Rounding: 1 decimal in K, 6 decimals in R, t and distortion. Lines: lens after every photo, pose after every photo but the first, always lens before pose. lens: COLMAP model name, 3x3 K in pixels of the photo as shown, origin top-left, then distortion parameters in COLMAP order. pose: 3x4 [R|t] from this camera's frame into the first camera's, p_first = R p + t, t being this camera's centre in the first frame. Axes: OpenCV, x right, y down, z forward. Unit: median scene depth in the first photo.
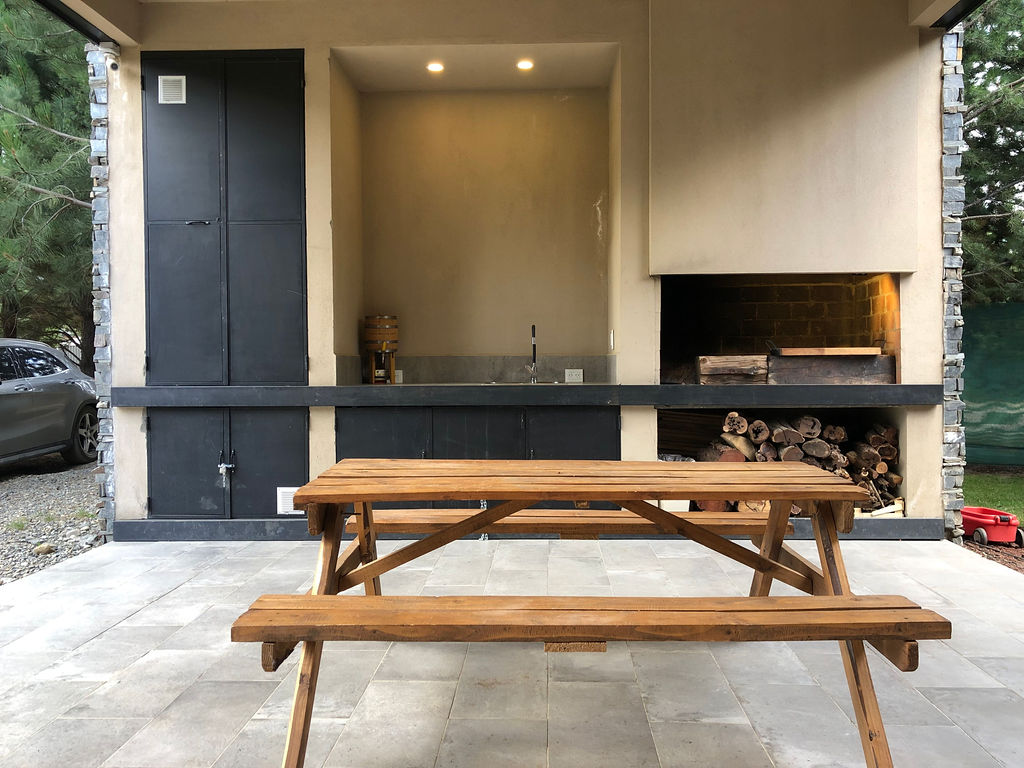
lens RADIAL K [[844.7, 0, 512.0], [0, 844.7, 384.0], [0, 0, 1]] dist [0.029848, -0.014412]
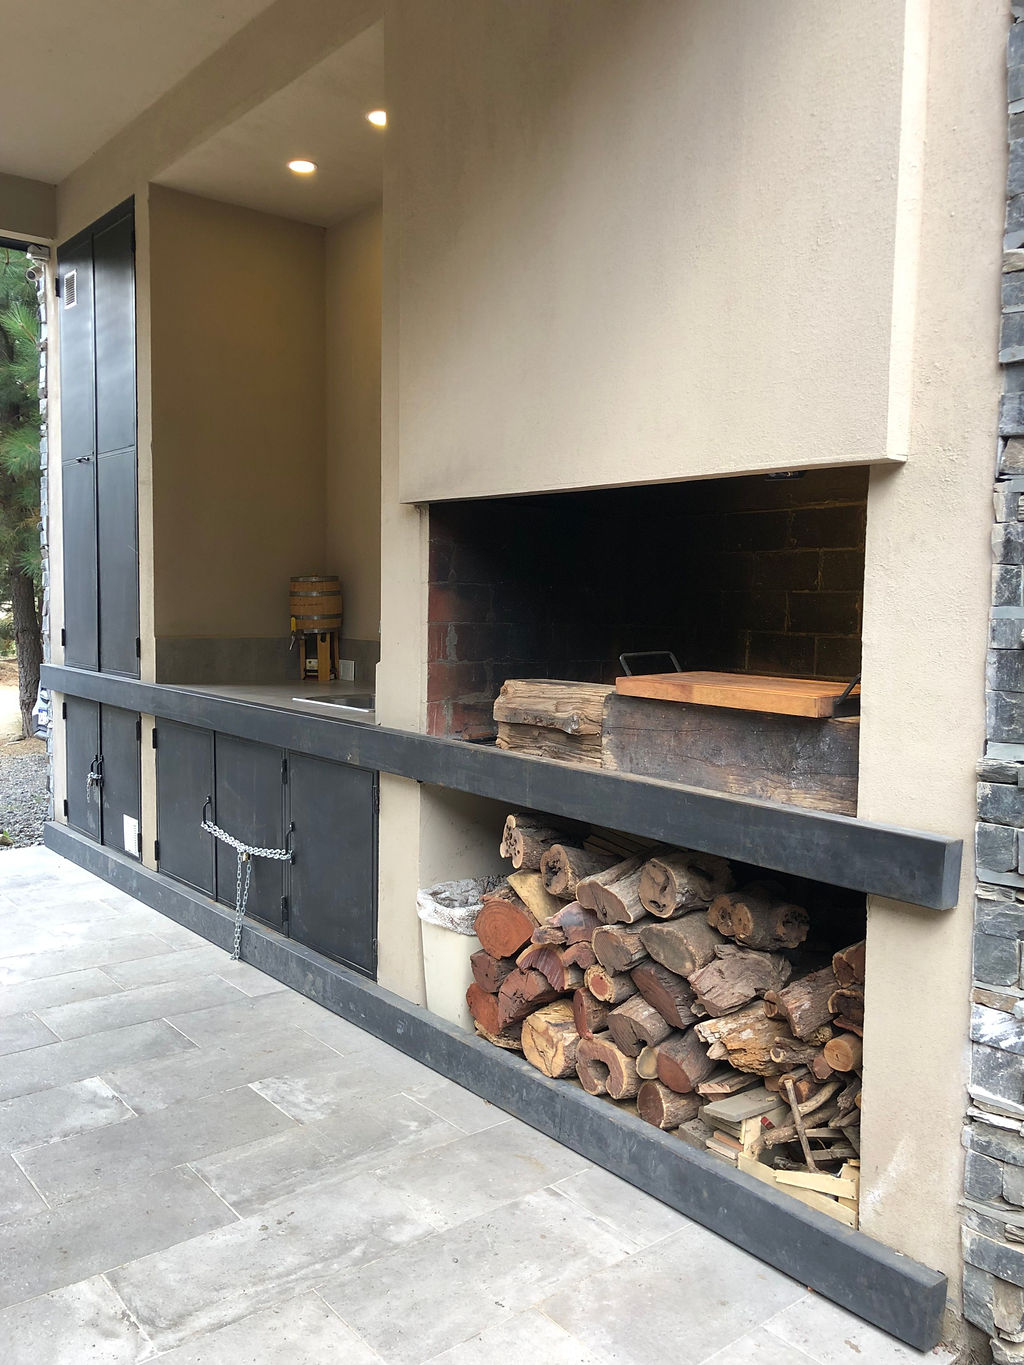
lens RADIAL K [[1126.0, 0, 512.0], [0, 1126.0, 682.5], [0, 0, 1]] dist [0.029848, -0.014412]
pose [[0.651611, 0.077665, -0.754567, 0.684548], [-0.039783, 0.996875, 0.068250, -0.073203], [0.757509, -0.014454, 0.652664, 0.622417]]
